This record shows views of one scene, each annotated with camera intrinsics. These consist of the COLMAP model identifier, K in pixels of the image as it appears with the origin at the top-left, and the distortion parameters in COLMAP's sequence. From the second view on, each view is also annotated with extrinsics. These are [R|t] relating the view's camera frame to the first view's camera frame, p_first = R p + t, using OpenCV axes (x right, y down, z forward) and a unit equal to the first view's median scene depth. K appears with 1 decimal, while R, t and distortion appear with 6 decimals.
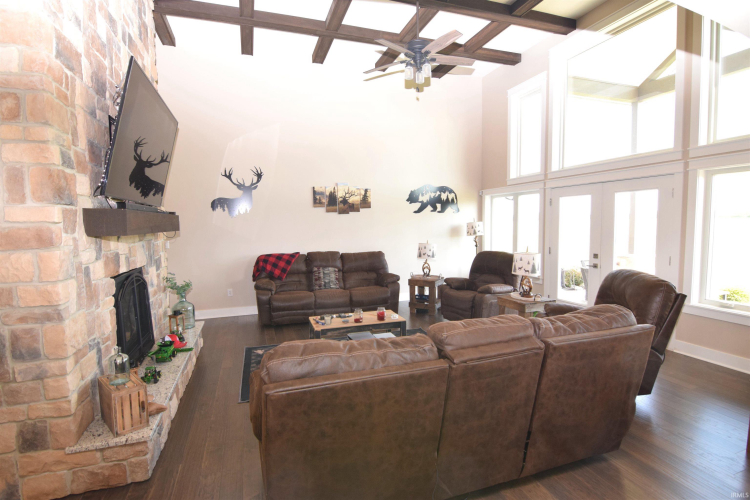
lens RADIAL K [[367.0, 0, 375.4], [0, 367.0, 251.3], [0, 0, 1]] dist [0.000703, 0.000169]
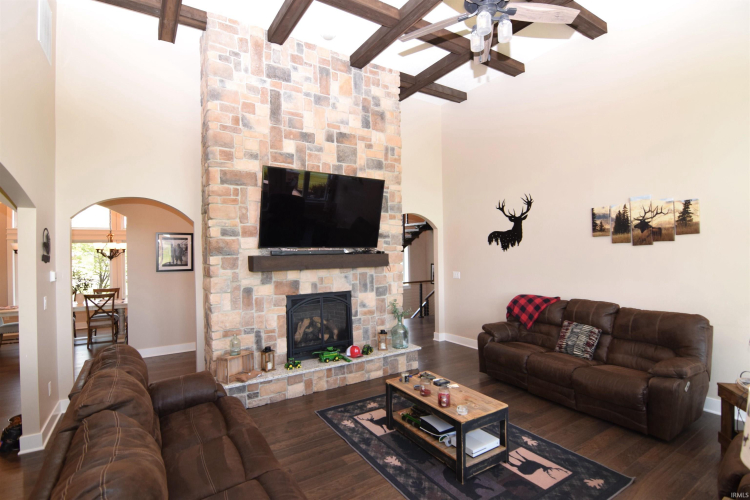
lens RADIAL K [[367.0, 0, 377.0], [0, 367.0, 250.9], [0, 0, 1]] dist [0.000703, 0.000169]
pose [[0.248235, 0.004971, -0.968687, 0.417765], [-0.062895, 0.997960, -0.010996, -0.058611], [0.966656, 0.063655, 0.248041, 0.421956]]
